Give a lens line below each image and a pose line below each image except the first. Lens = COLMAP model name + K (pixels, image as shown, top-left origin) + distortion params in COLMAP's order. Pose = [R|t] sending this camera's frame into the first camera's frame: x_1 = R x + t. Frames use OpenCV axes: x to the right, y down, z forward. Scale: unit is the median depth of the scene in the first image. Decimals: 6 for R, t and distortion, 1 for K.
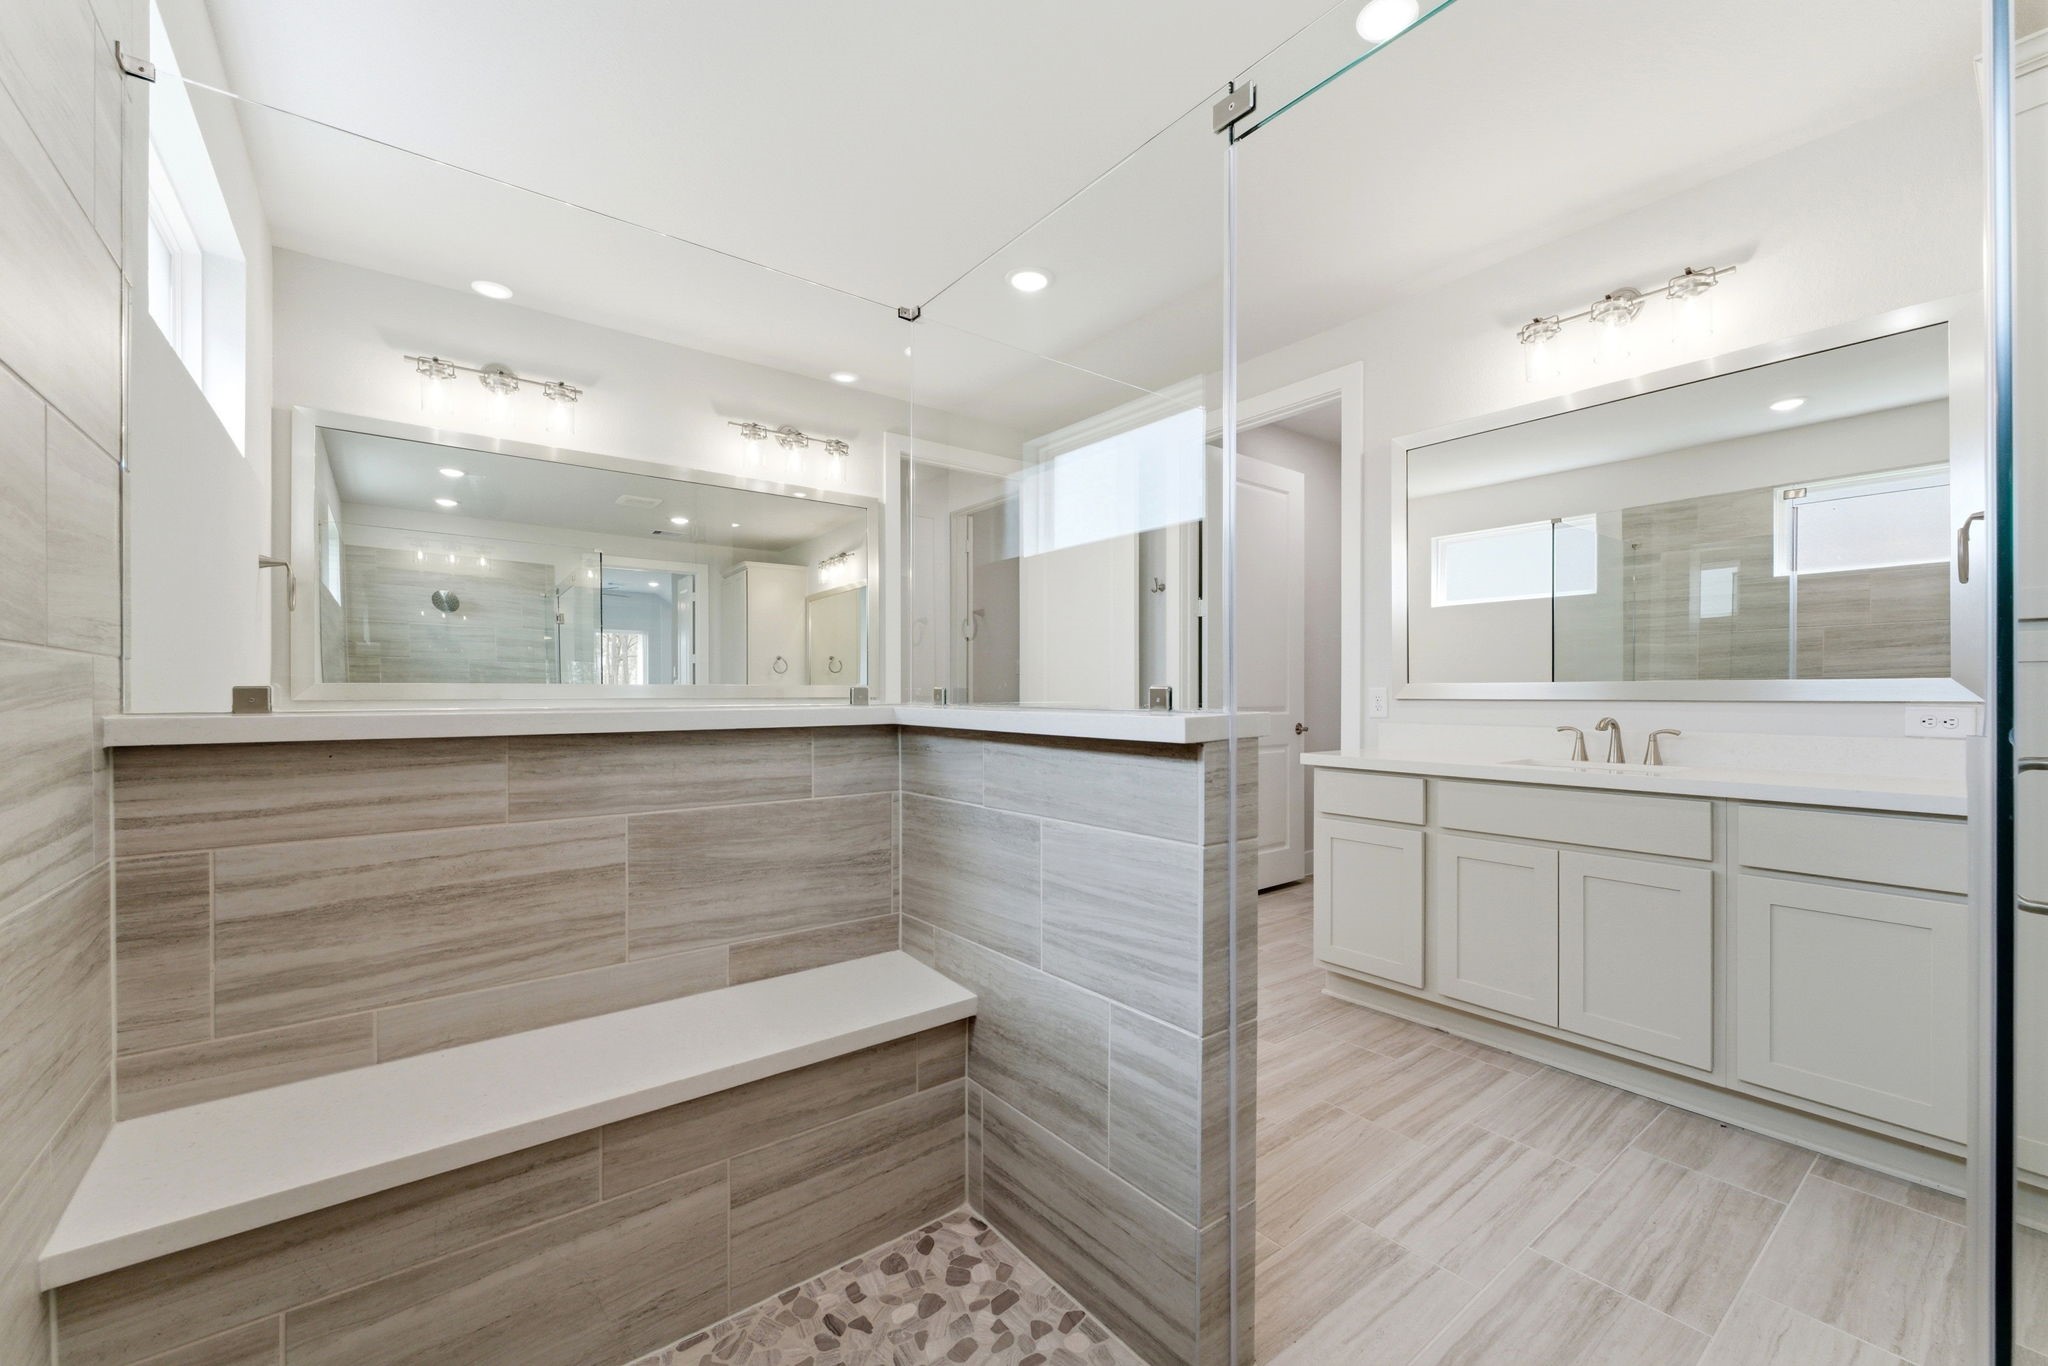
lens RADIAL K [[826.3, 0, 1042.2], [0, 826.3, 688.4], [0, 0, 1]] dist [0.000896, 0.000059]
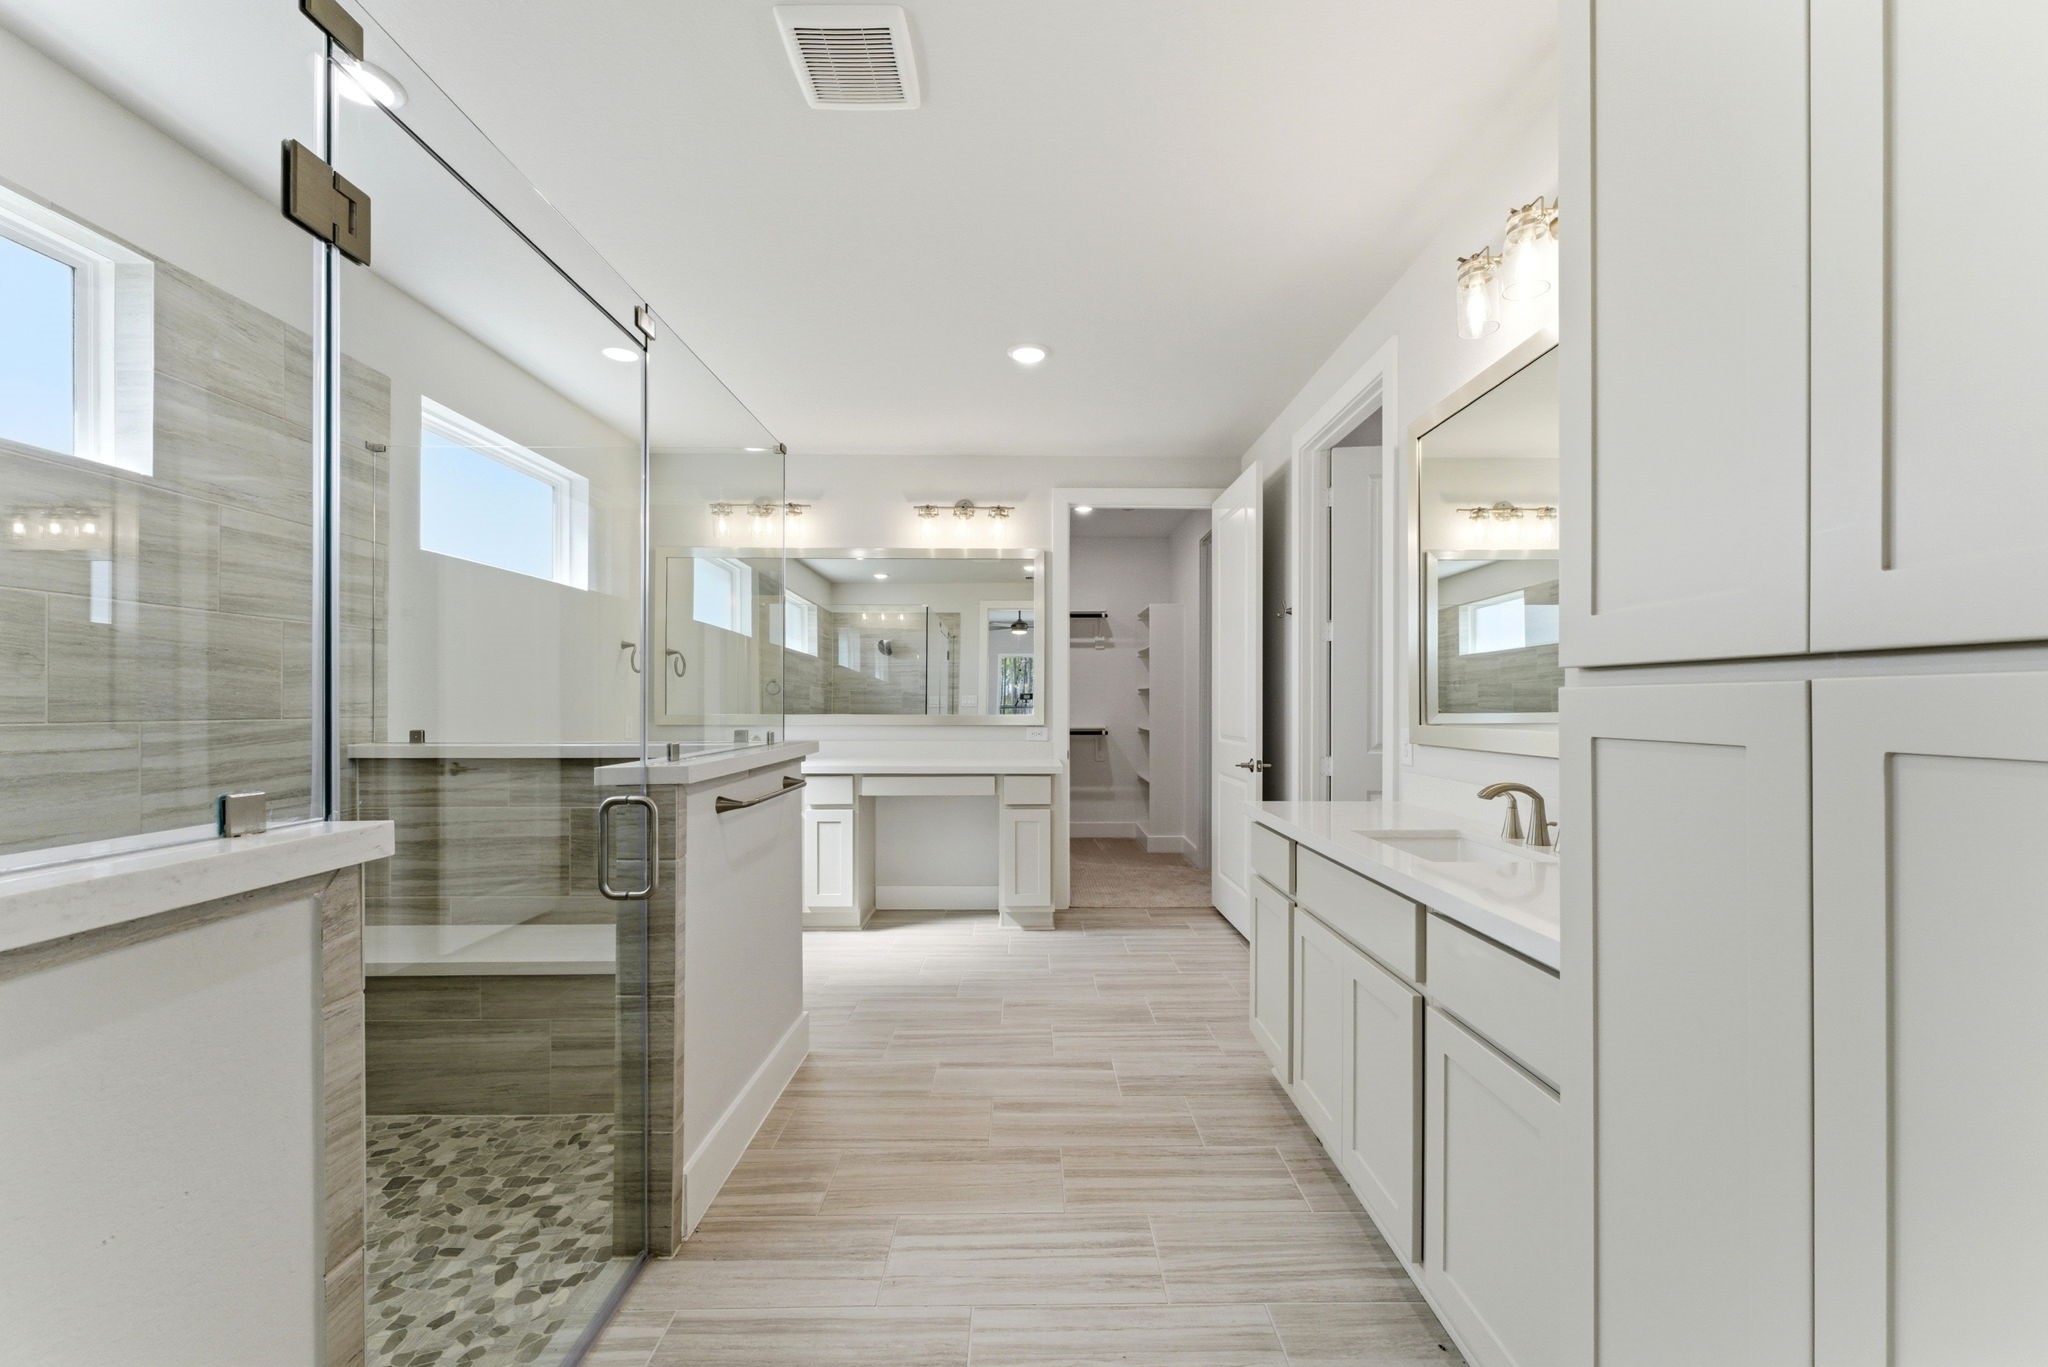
lens RADIAL K [[830.9, 0, 1035.3], [0, 830.9, 709.7], [0, 0, 1]] dist [0.001075, 0.000122]
pose [[0.791389, 0.003807, -0.611301, 1.003671], [0.001710, 0.999963, 0.008442, -0.044427], [0.611310, -0.007726, 0.791353, 0.202740]]
